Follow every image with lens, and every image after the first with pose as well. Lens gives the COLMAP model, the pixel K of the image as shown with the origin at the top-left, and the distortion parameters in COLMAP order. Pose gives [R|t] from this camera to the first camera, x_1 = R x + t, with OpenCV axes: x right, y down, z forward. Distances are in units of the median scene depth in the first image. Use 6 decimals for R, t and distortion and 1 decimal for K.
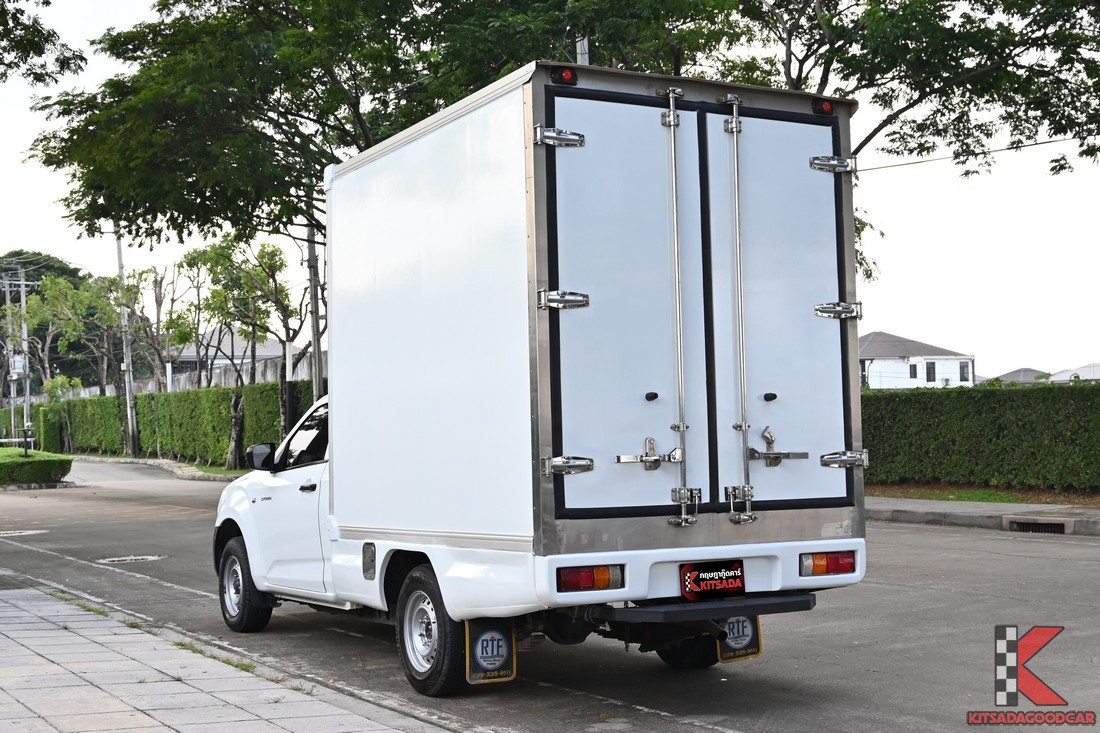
lens RADIAL K [[1580.3, 0, 549.3], [0, 1580.3, 369.5], [0, 0, 1]] dist [-0.012141, 0.000000]
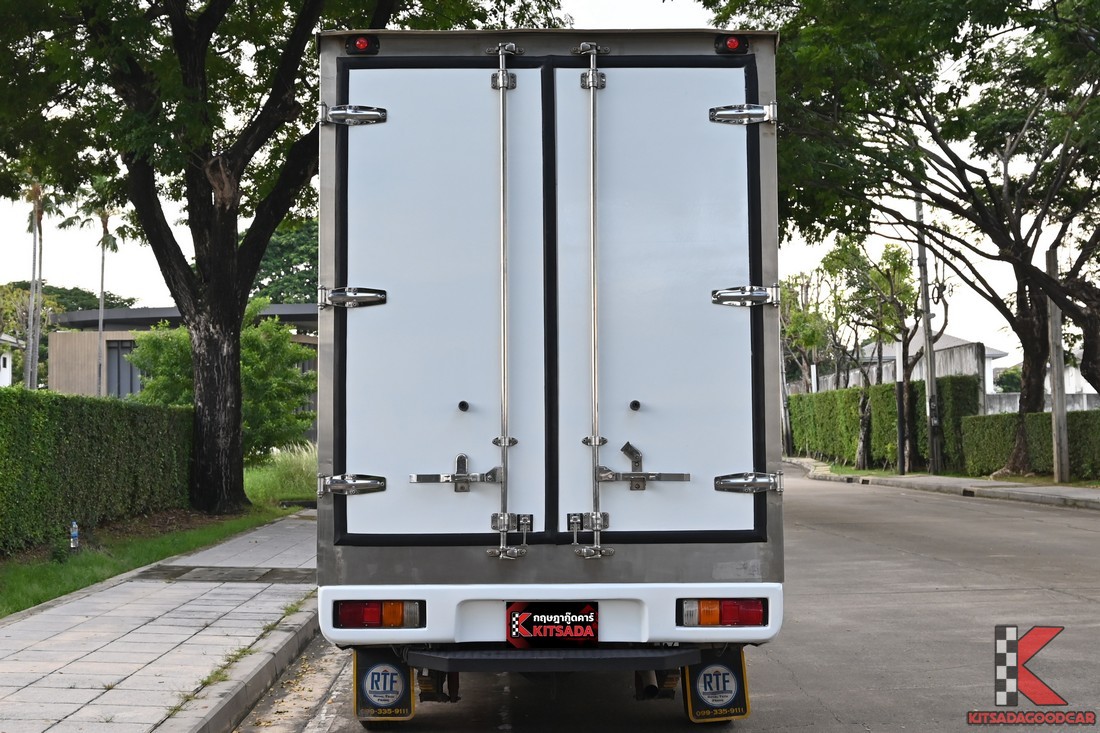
lens RADIAL K [[1514.5, 0, 550.1], [0, 1514.5, 362.9], [0, 0, 1]] dist [0.003679, 0.000000]
pose [[0.874461, -0.017739, -0.484771, 0.483765], [0.015619, 0.999843, -0.008413, 0.001263], [0.484843, -0.000215, 0.874601, 0.290986]]
